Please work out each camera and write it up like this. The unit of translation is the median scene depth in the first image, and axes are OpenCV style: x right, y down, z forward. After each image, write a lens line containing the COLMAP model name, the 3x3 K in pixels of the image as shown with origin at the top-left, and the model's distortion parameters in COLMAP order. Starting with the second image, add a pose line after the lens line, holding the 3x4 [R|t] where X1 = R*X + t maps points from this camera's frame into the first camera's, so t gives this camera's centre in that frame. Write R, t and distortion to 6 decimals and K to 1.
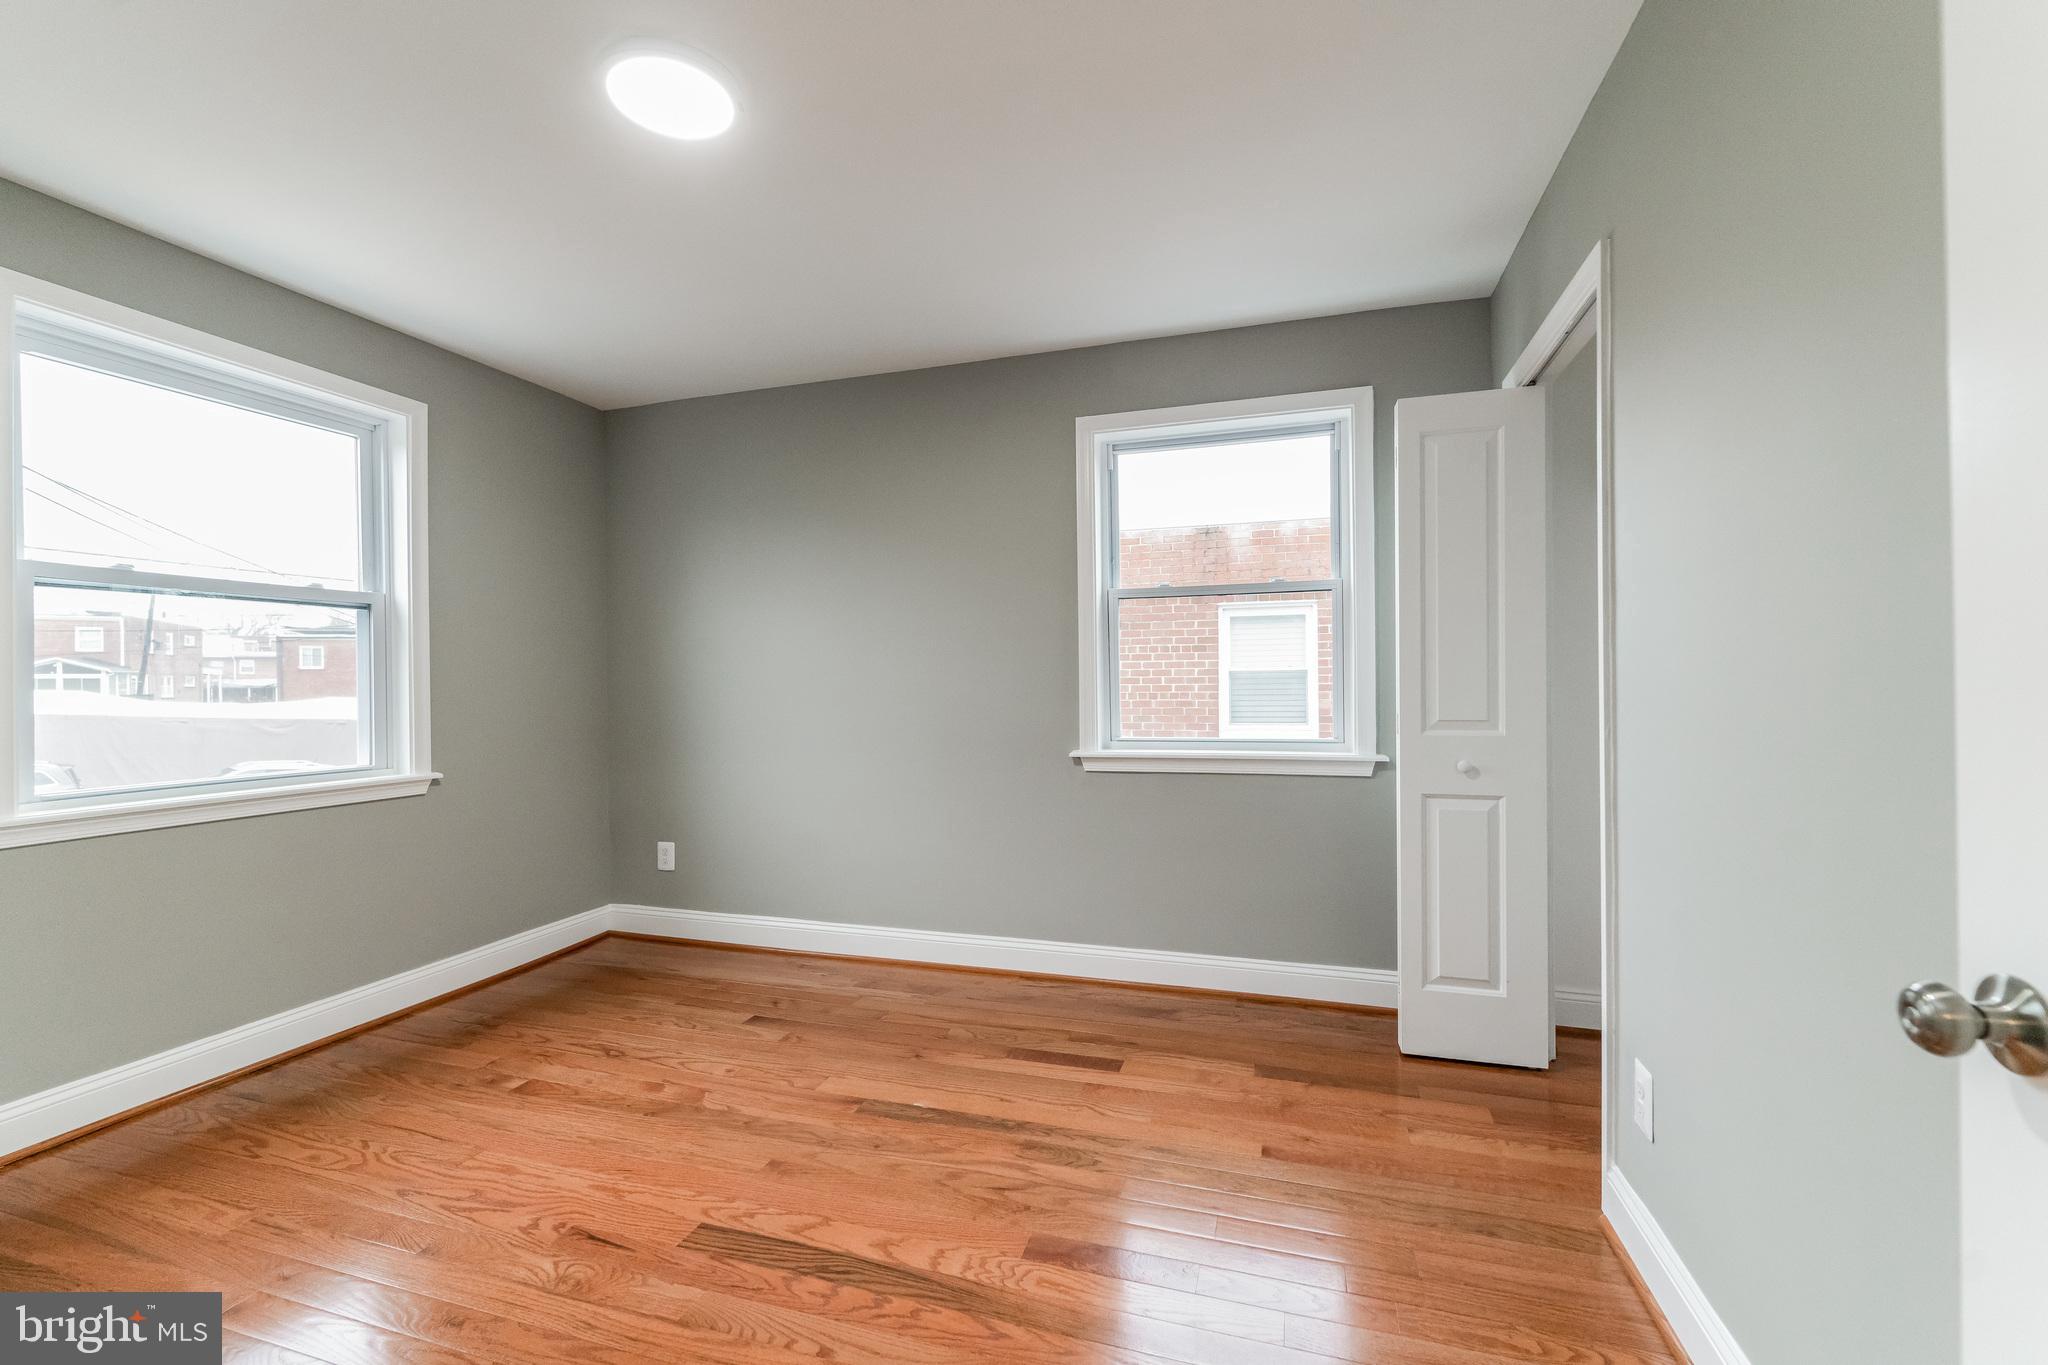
lens RADIAL K [[840.0, 0, 1039.8], [0, 840.0, 684.5], [0, 0, 1]] dist [0.000896, -0.000083]
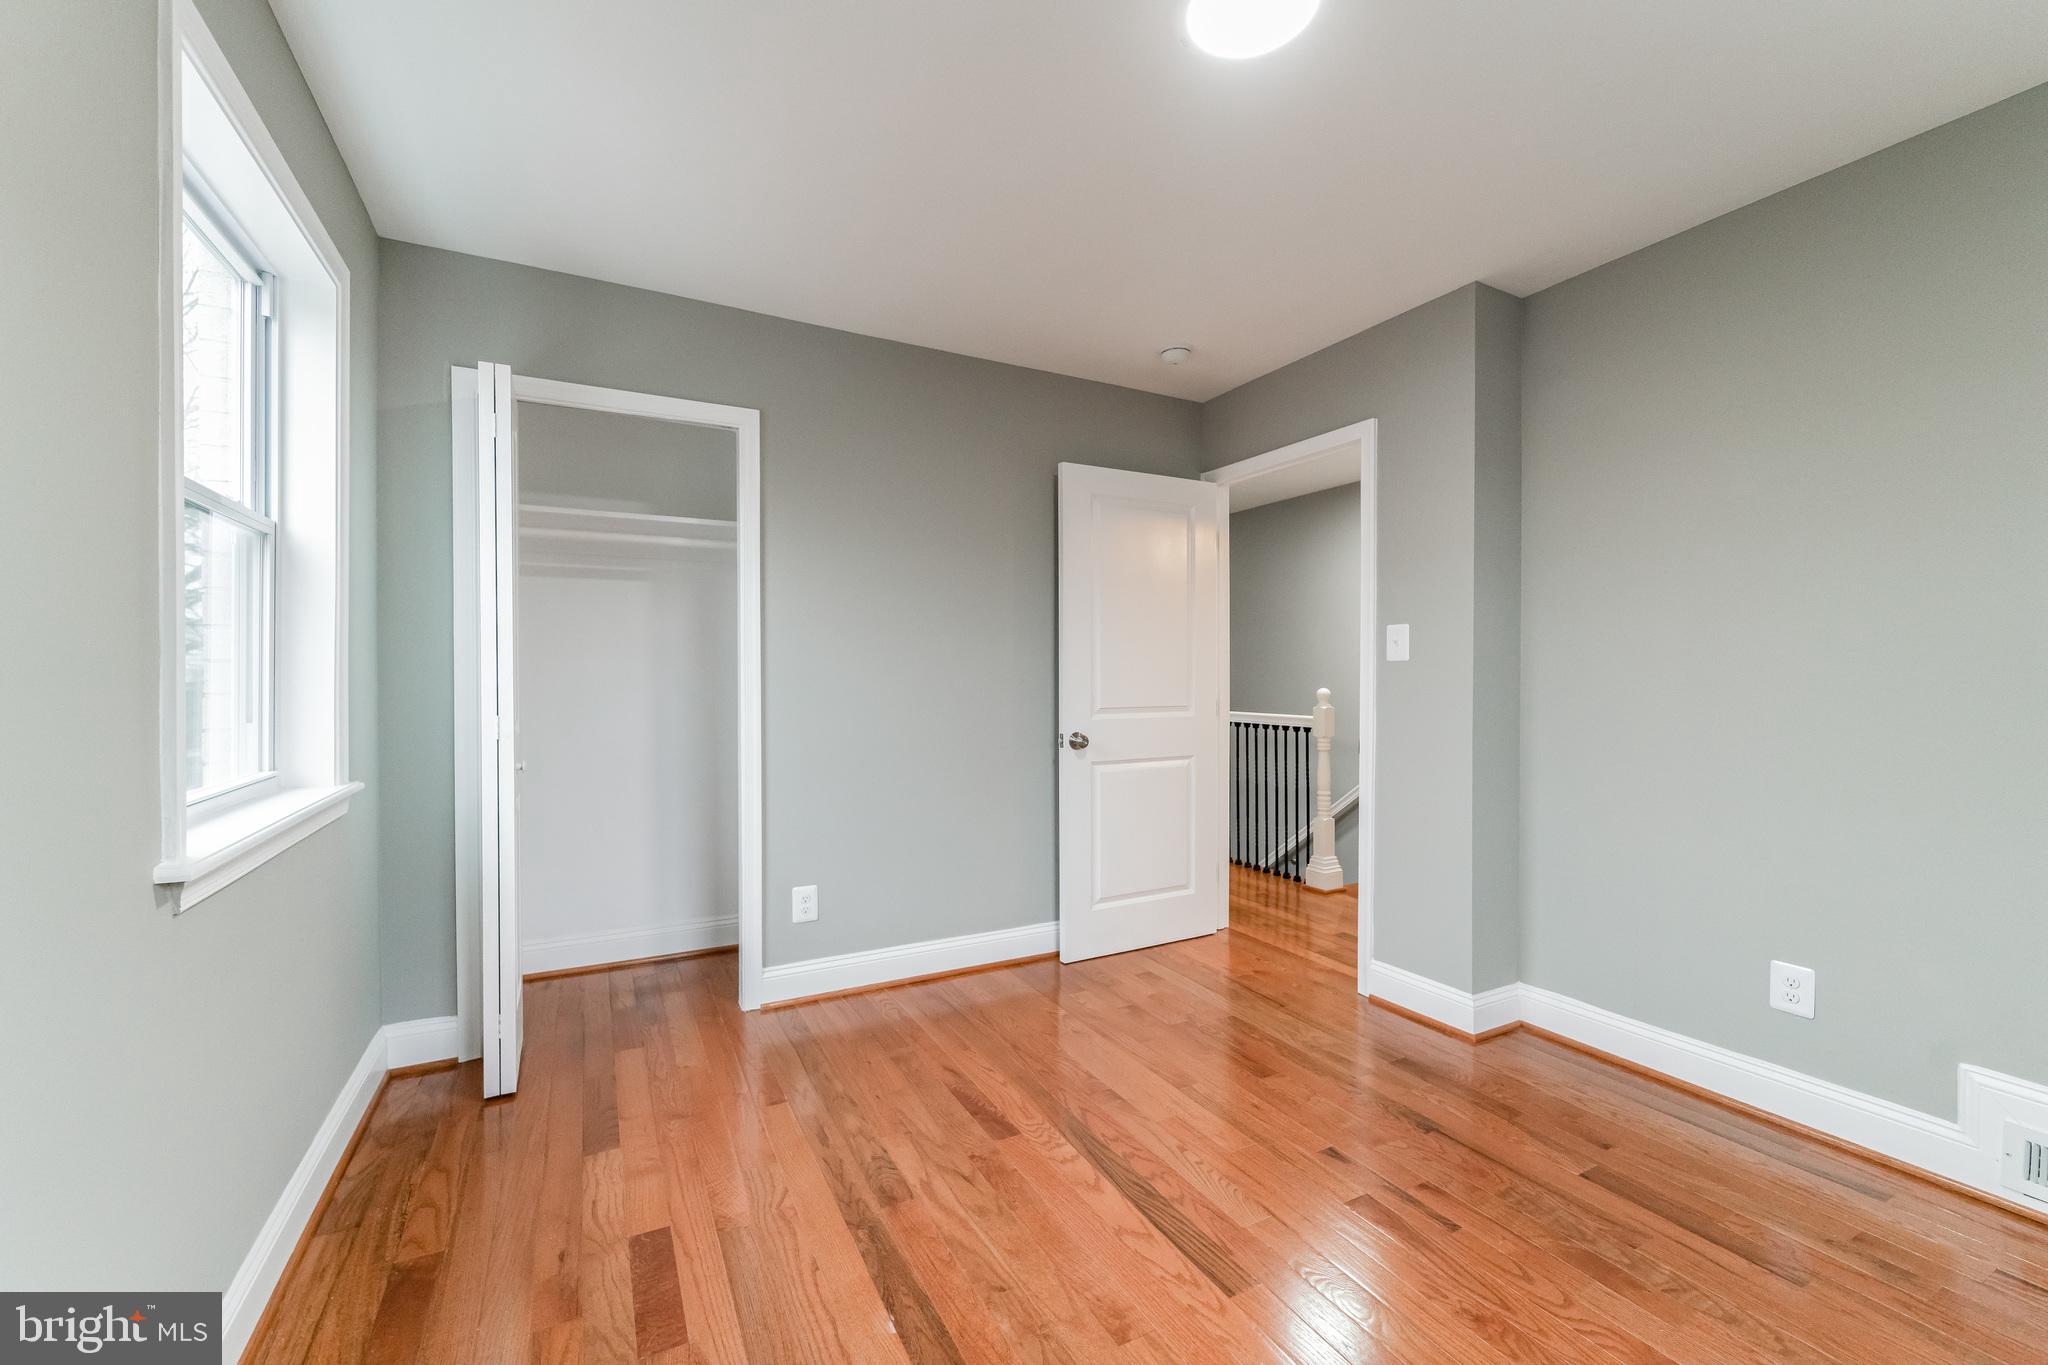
lens RADIAL K [[840.0, 0, 1036.6], [0, 840.0, 677.4], [0, 0, 1]] dist [0.000896, -0.000083]
pose [[-0.711445, 0.010933, 0.702657, -0.903658], [0.008337, 0.999940, -0.007117, -0.007246], [-0.702692, 0.000795, -0.711493, 1.805820]]
